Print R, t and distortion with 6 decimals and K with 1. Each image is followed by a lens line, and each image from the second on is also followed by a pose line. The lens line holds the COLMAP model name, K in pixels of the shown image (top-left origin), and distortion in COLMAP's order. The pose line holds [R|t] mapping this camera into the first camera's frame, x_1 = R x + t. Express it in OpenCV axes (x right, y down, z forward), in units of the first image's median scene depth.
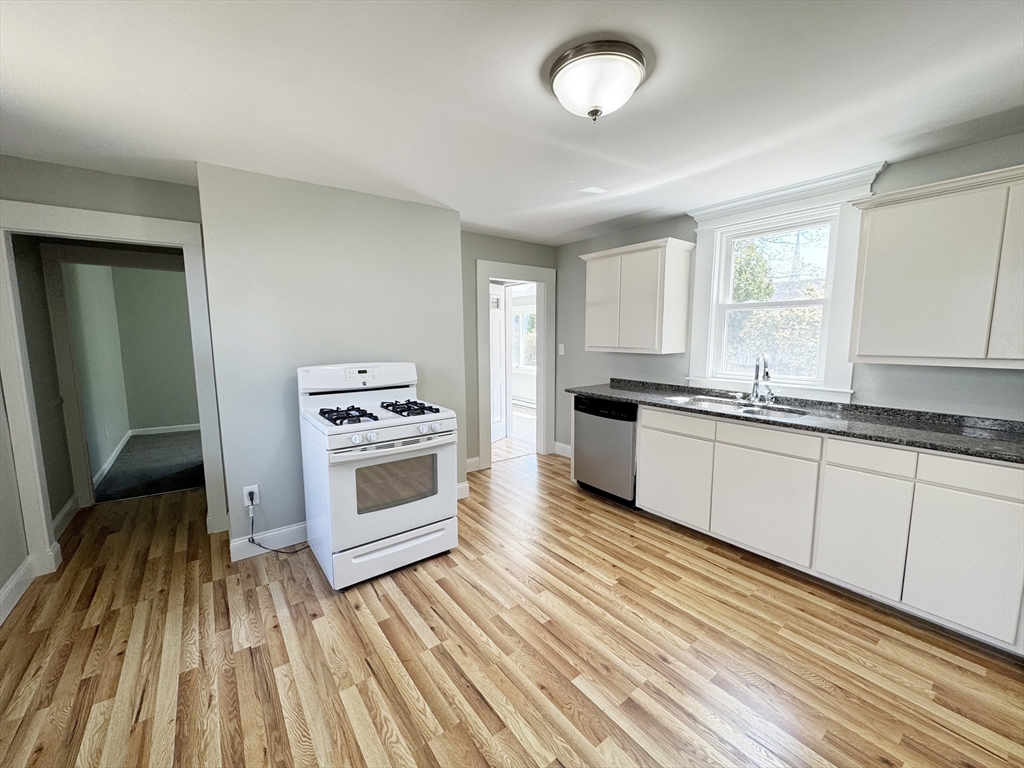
lens RADIAL K [[409.8, 0, 512.0], [0, 409.8, 384.0], [0, 0, 1]] dist [-0.001326, 0.000212]
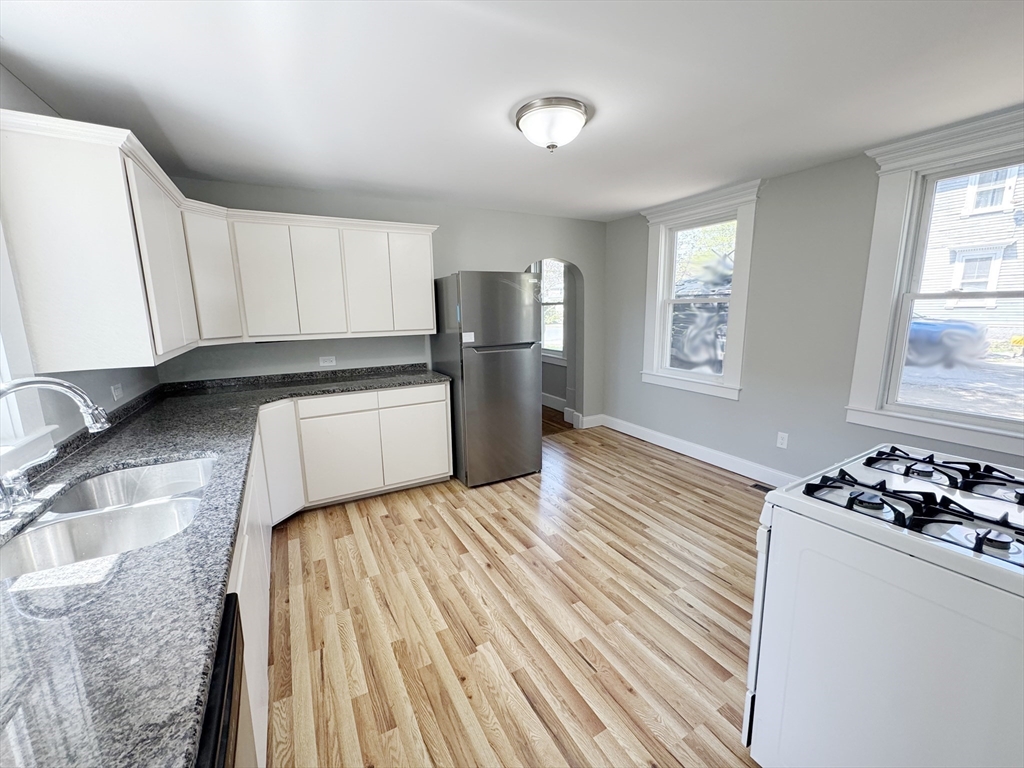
lens RADIAL K [[409.8, 0, 512.0], [0, 409.8, 384.0], [0, 0, 1]] dist [-0.001326, 0.000212]
pose [[-0.990363, -0.006188, 0.138360, 0.109744], [0.035778, 0.953661, 0.298750, -0.254218], [-0.133797, 0.300821, -0.944248, 1.898218]]
